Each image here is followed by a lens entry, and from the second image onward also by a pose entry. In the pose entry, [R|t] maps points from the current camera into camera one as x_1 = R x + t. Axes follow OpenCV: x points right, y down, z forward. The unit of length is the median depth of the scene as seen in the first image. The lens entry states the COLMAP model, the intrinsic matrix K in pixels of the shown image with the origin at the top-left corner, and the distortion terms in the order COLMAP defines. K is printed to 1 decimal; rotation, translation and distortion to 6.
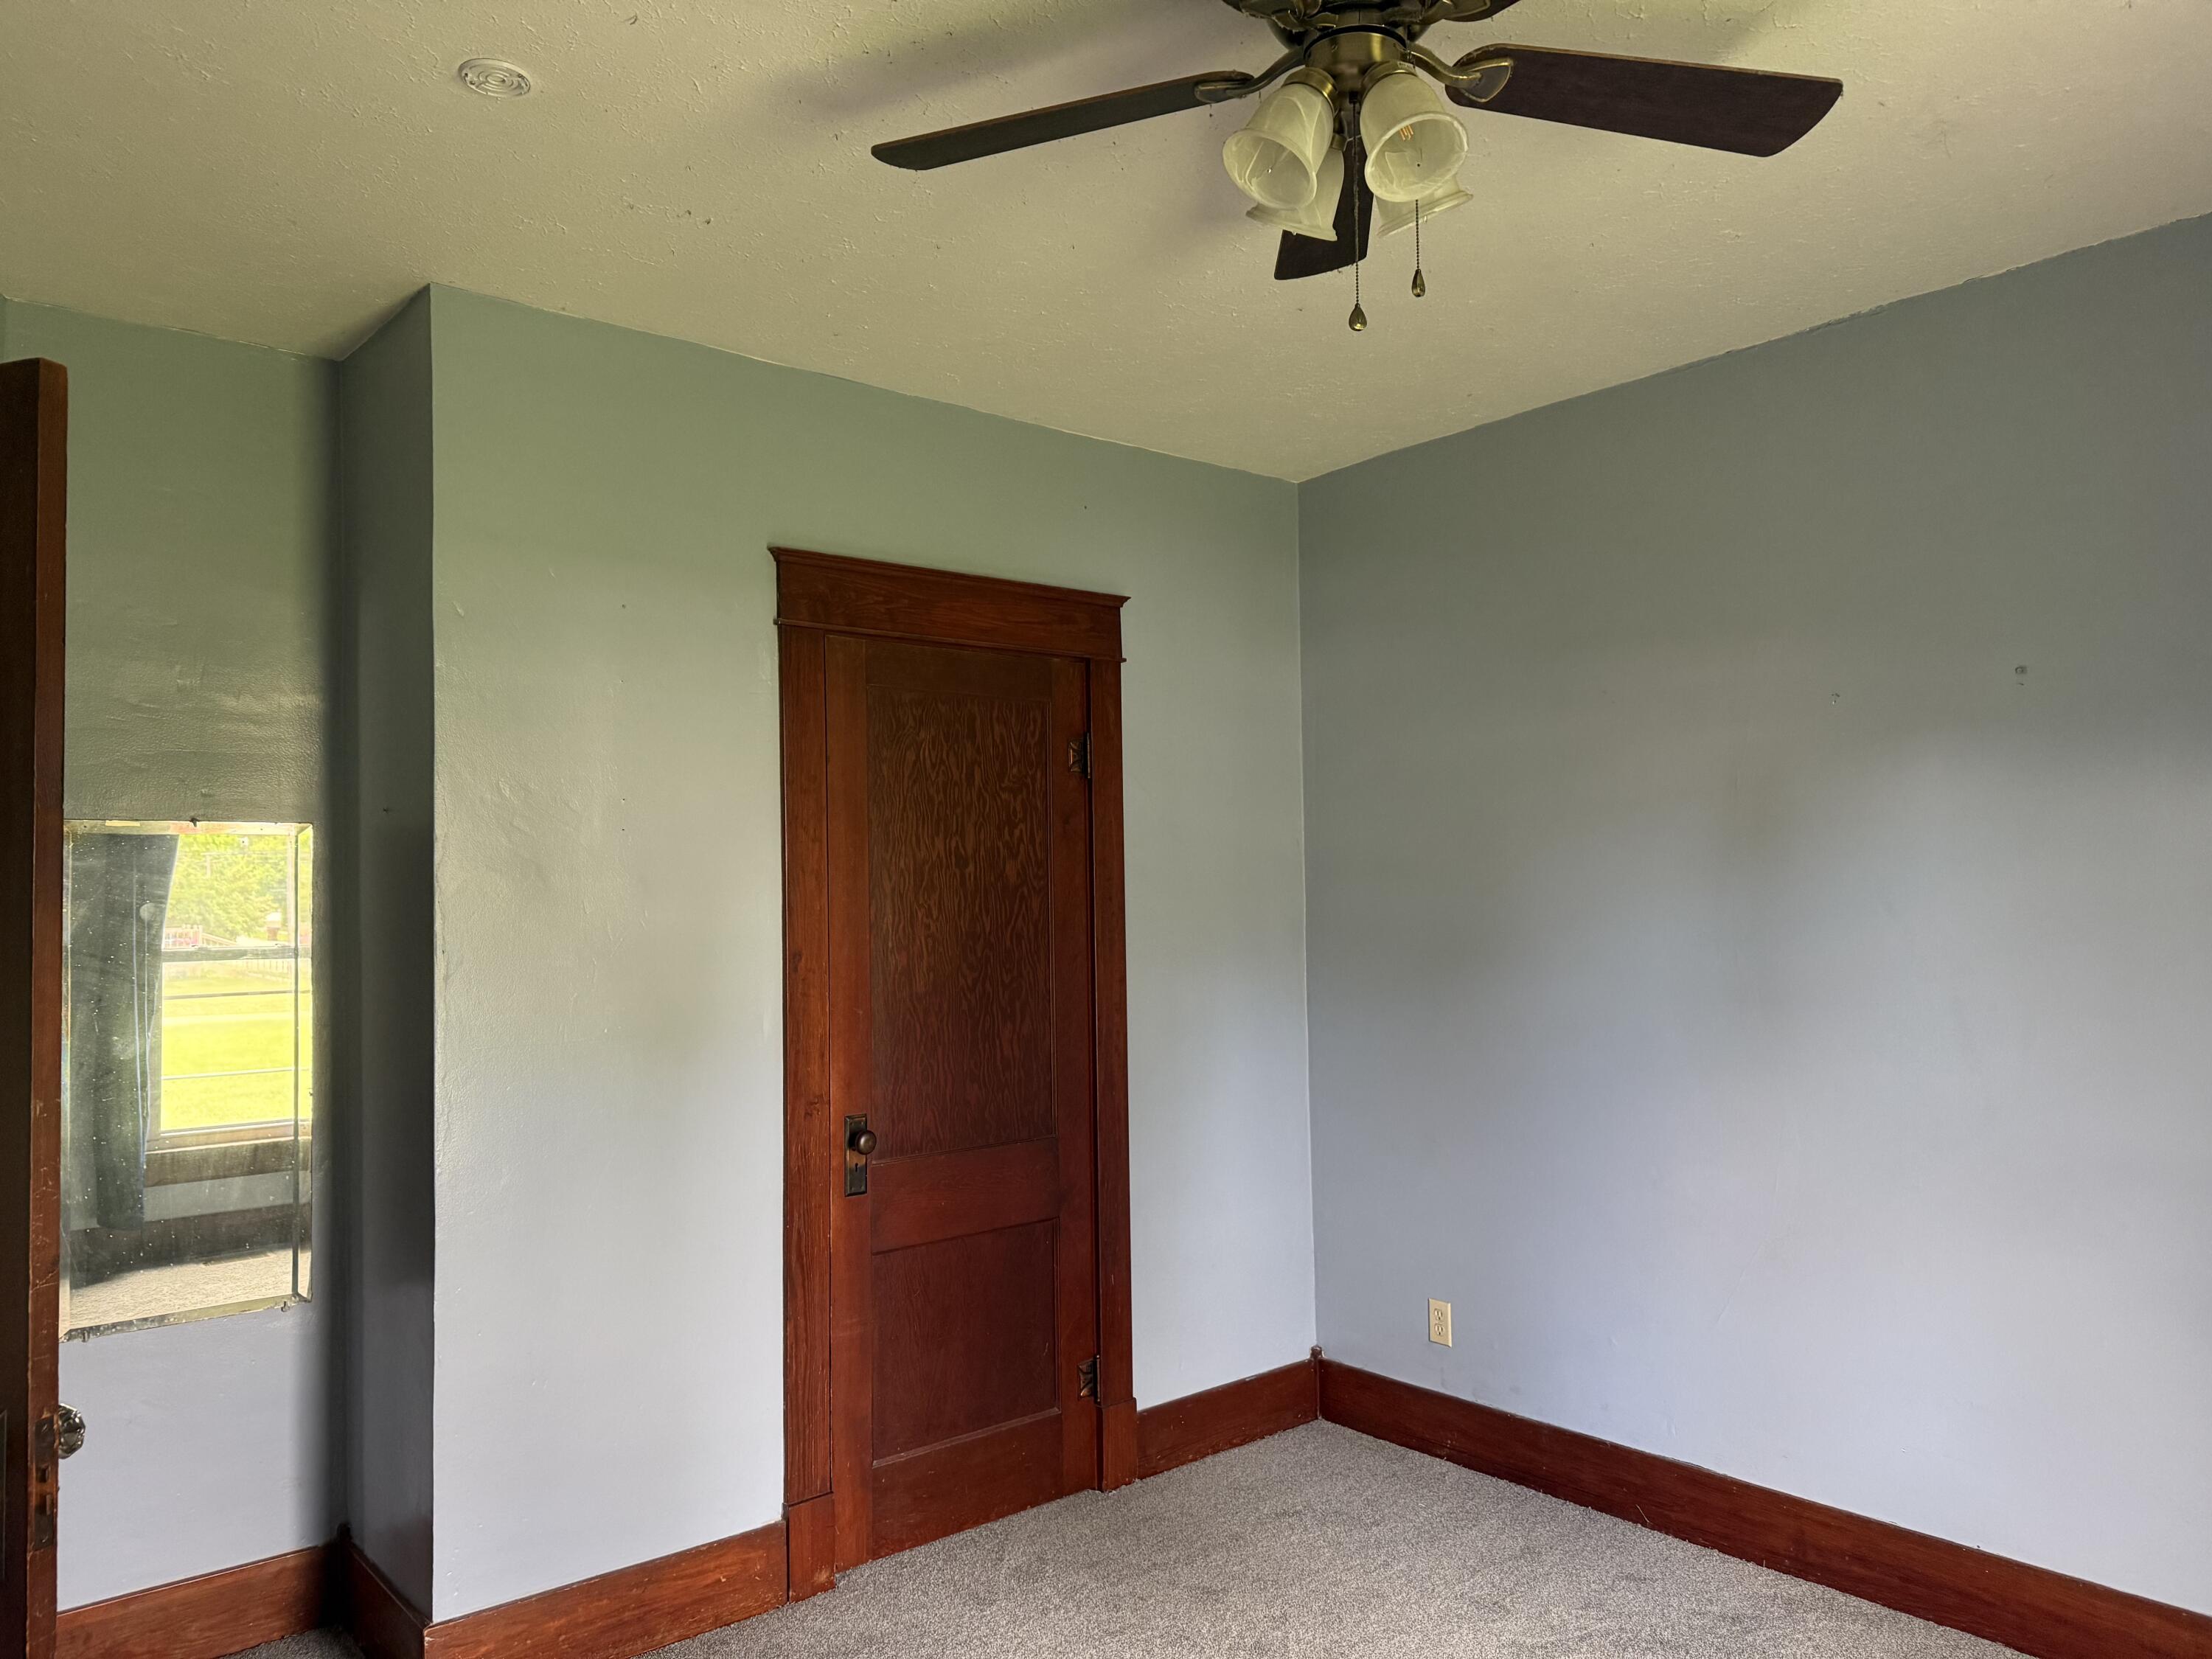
lens RADIAL K [[1544.6, 0, 1100.0], [0, 1544.6, 826.6], [0, 0, 1]] dist [0.073420, -0.097608]
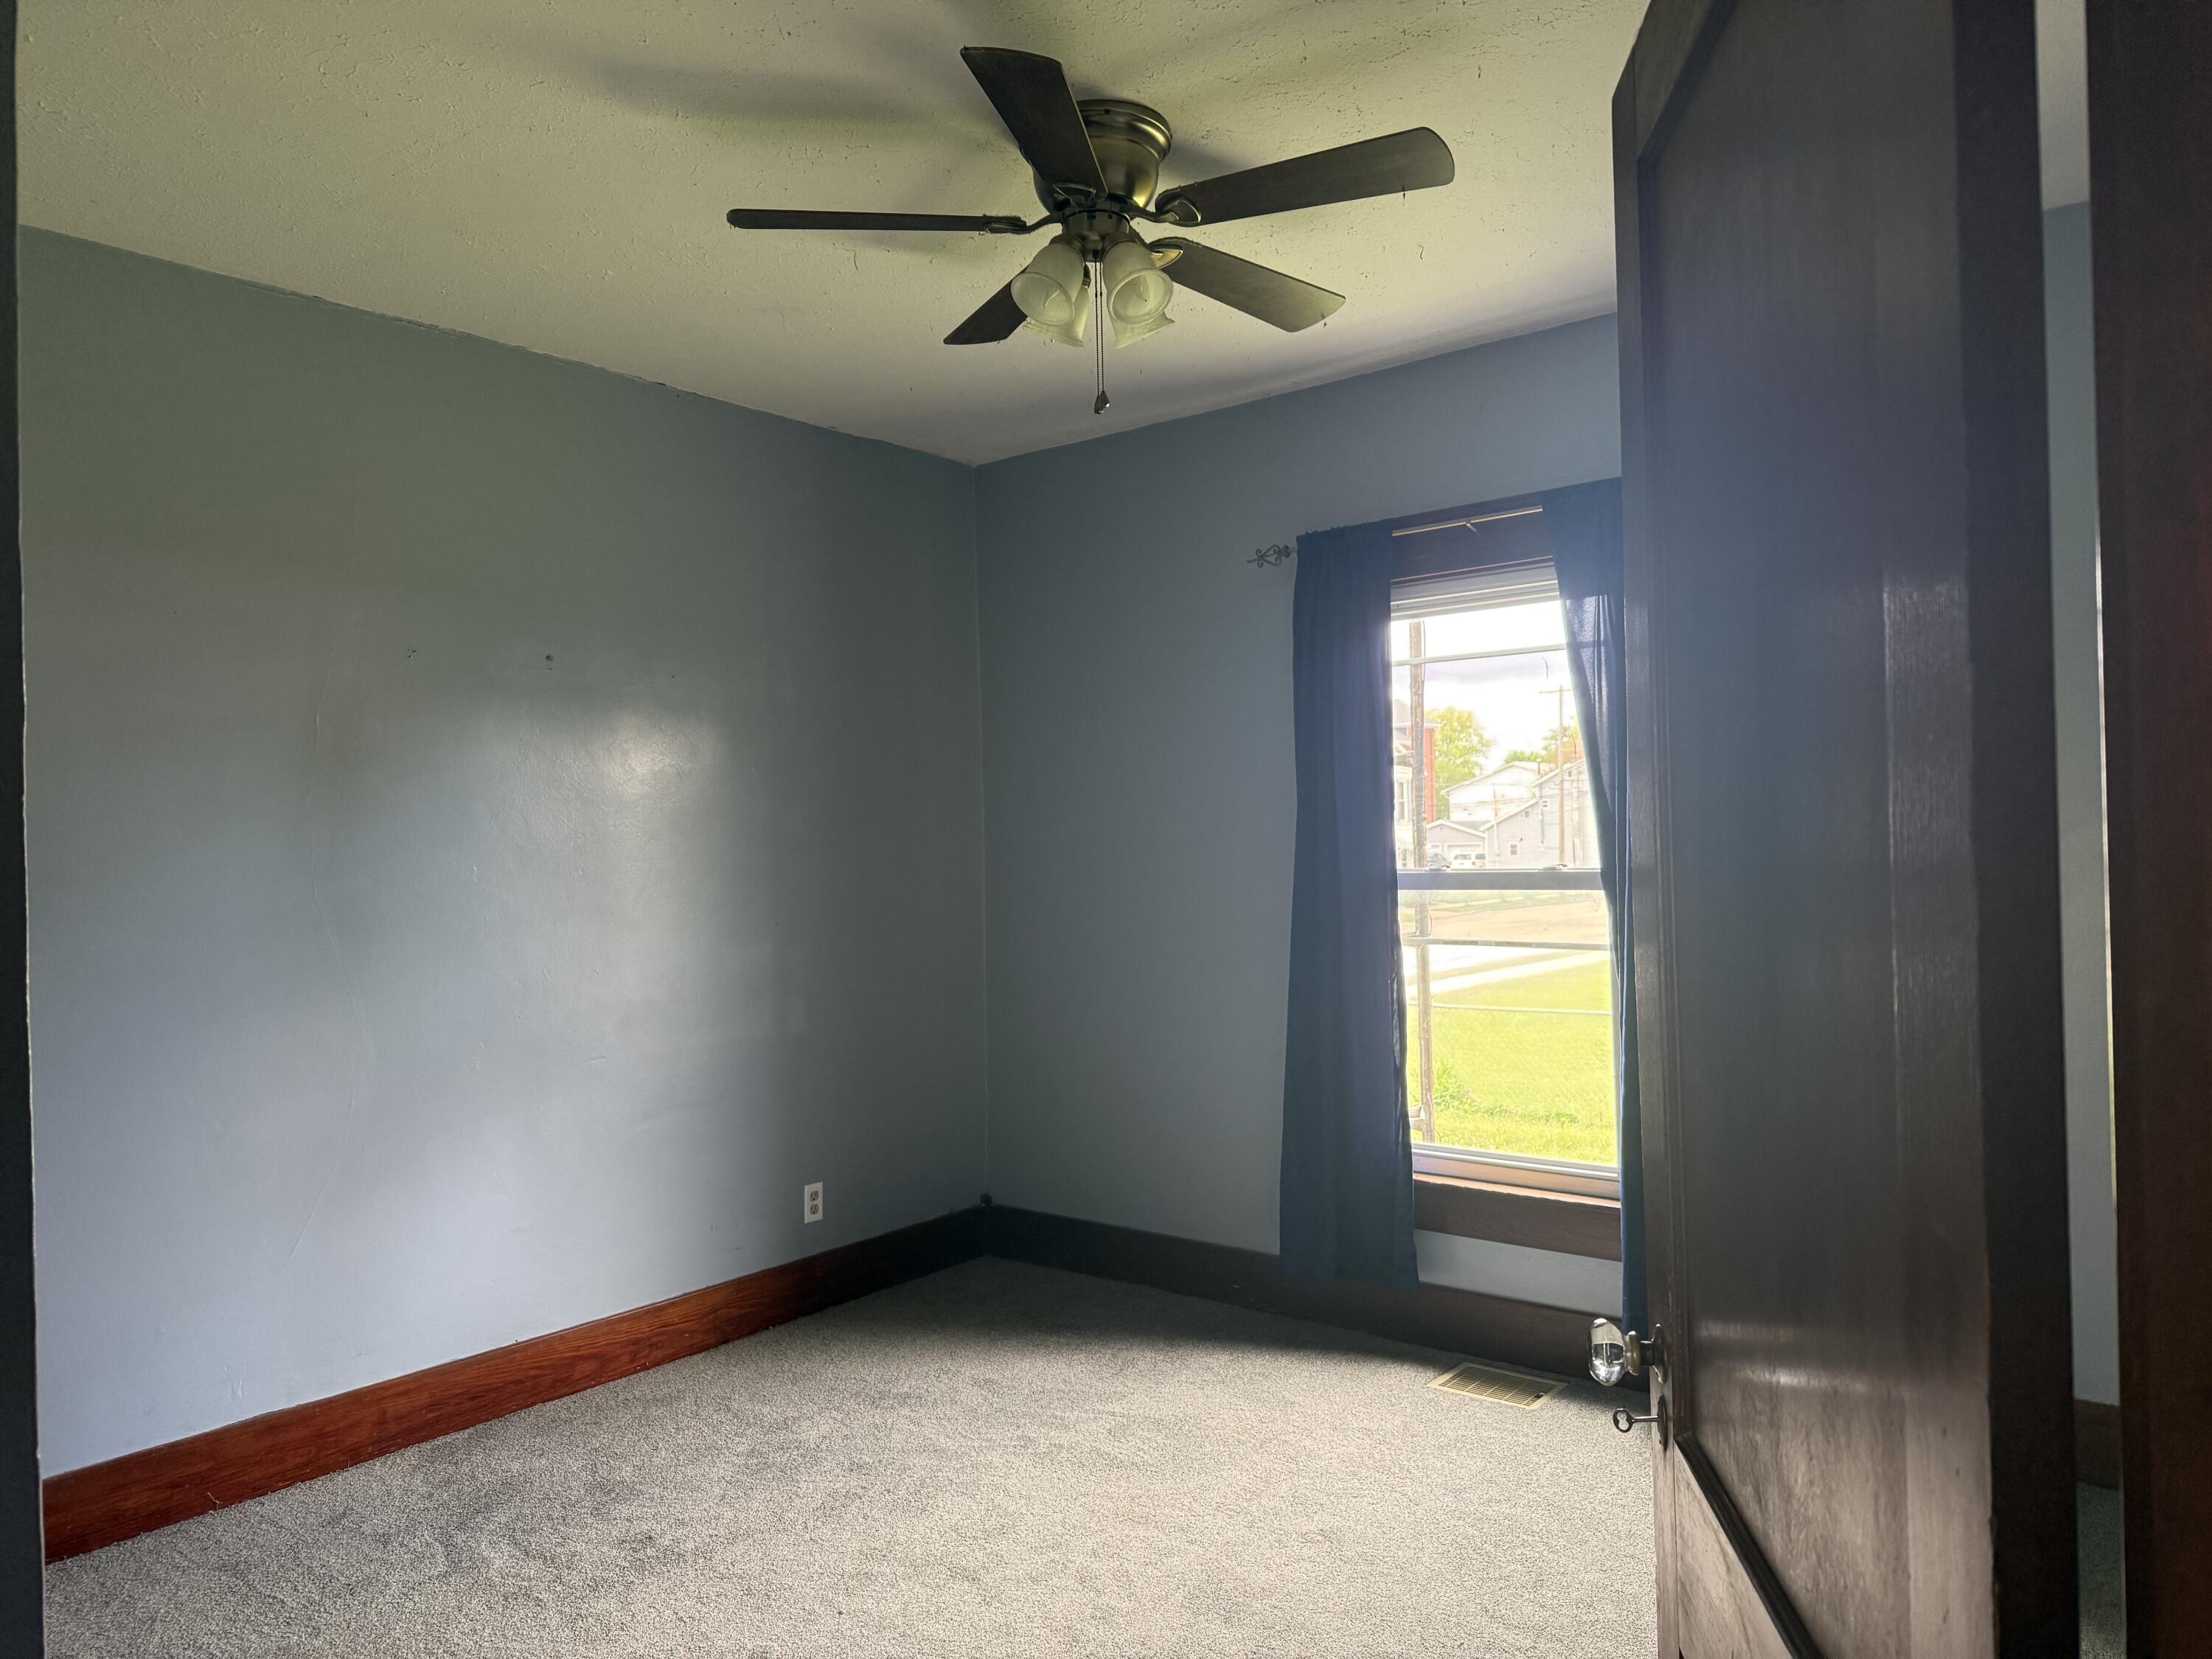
lens RADIAL K [[1544.6, 0, 1100.0], [0, 1544.6, 826.6], [0, 0, 1]] dist [0.073420, -0.097608]
pose [[-0.196779, 0.027487, 0.980062, -0.736045], [-0.008238, 0.999525, -0.029687, 0.072903], [-0.980413, -0.013915, -0.196460, 0.740292]]
